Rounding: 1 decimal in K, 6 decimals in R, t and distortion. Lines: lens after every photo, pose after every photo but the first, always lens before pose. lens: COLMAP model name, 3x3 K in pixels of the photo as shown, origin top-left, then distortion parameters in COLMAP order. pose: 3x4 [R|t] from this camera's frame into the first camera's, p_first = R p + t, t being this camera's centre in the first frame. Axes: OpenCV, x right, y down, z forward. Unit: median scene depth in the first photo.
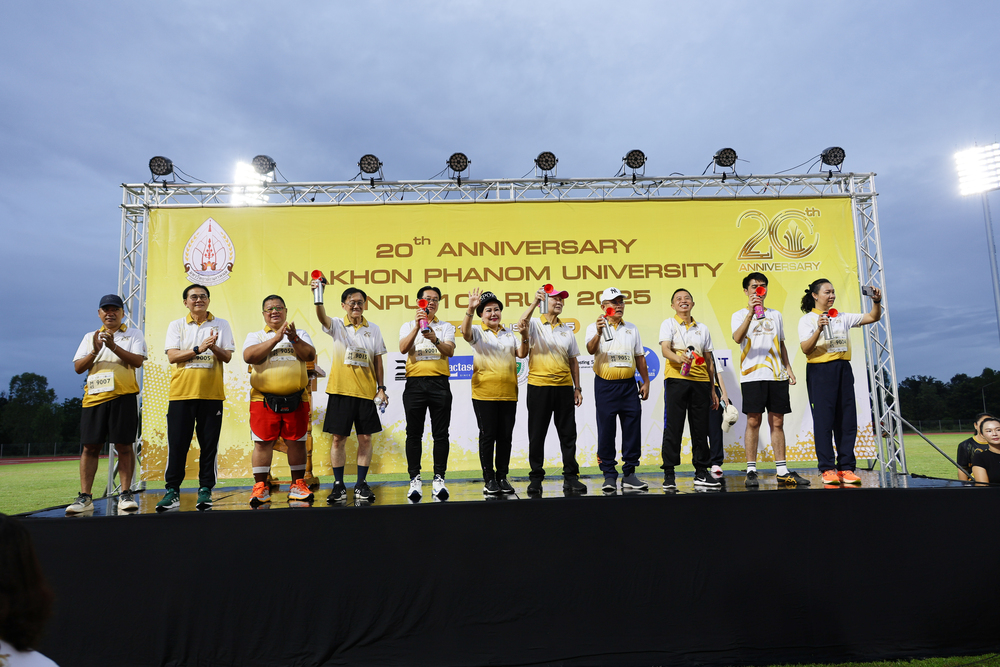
lens RADIAL K [[856.1, 0, 500.0], [0, 856.1, 333.5], [0, 0, 1]] dist [-0.005605, 0.007913]
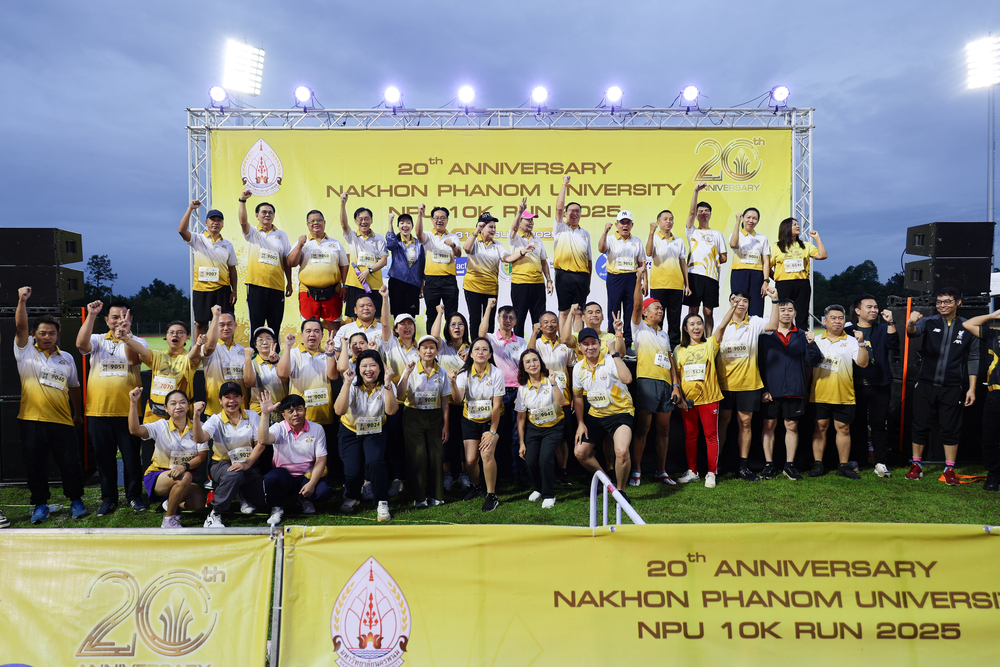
lens RADIAL K [[856.1, 0, 500.0], [0, 856.1, 333.5], [0, 0, 1]] dist [-0.005605, 0.007913]
pose [[0.999878, 0.015633, -0.000627, 0.004728], [-0.015413, 0.991133, 0.131978, -0.027160], [0.002684, -0.131952, 0.991252, -0.237066]]
